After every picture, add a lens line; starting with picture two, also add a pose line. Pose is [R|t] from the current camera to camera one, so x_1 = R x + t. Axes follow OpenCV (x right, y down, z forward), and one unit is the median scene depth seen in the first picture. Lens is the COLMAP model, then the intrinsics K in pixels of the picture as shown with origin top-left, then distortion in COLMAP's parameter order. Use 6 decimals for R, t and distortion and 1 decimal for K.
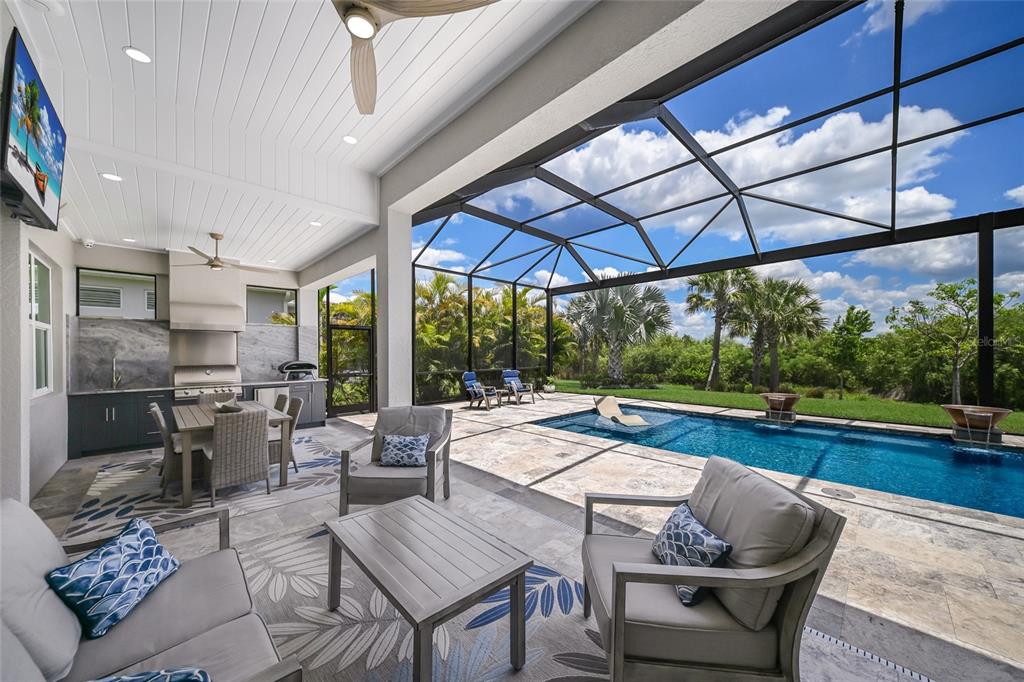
lens RADIAL K [[358.9, 0, 508.0], [0, 358.9, 353.4], [0, 0, 1]] dist [-0.007410, -0.000157]
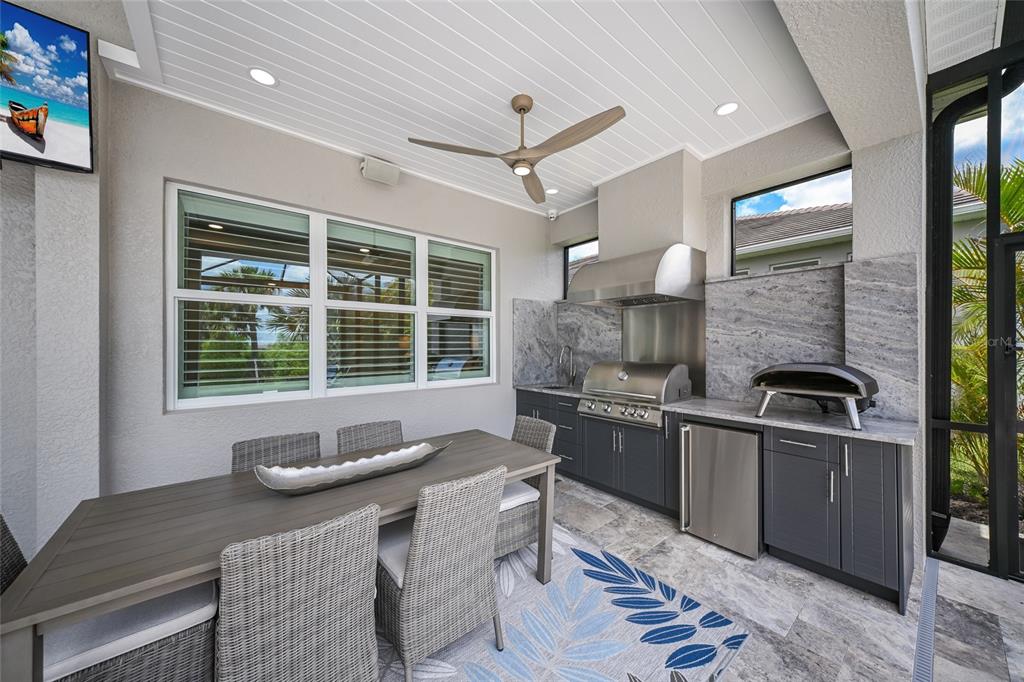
lens RADIAL K [[354.9, 0, 518.5], [0, 354.9, 338.5], [0, 0, 1]] dist [0.002196, -0.000069]
pose [[-0.071490, -0.012307, -0.997365, -0.107942], [0.001099, 0.999922, -0.012418, 0.000716], [0.997441, -0.001984, -0.071471, 0.346535]]
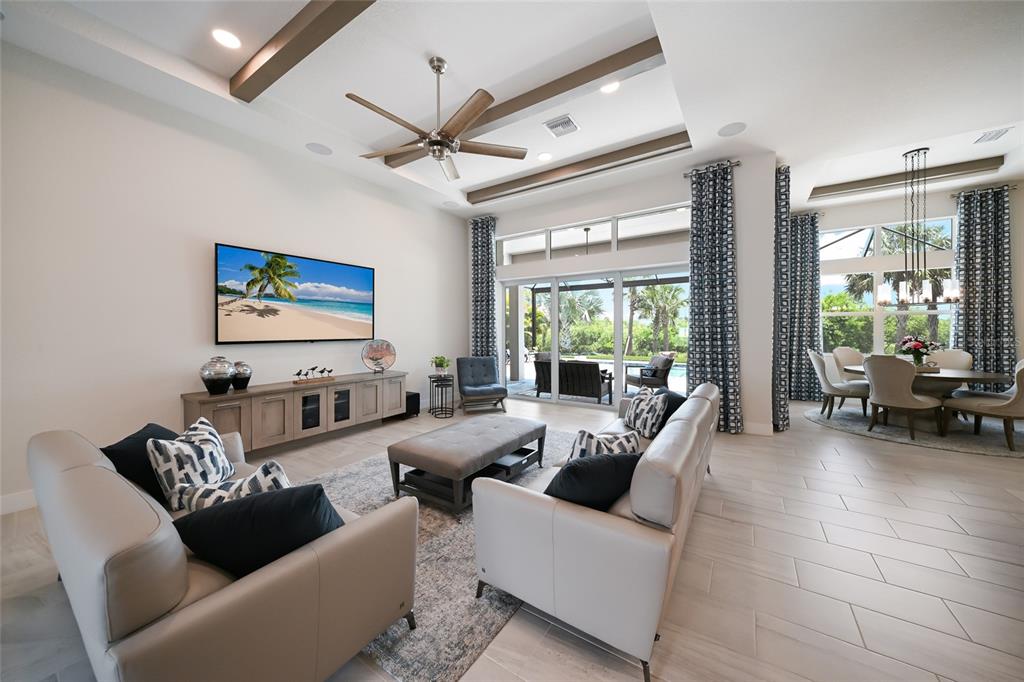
lens RADIAL K [[354.2, 0, 514.9], [0, 354.2, 332.9], [0, 0, 1]] dist [0.000568, -0.000176]
pose [[0.972333, -0.003637, 0.233570, -0.258340], [0.001995, 0.999972, 0.007265, -0.004595], [-0.233590, -0.006598, 0.972313, -0.352634]]
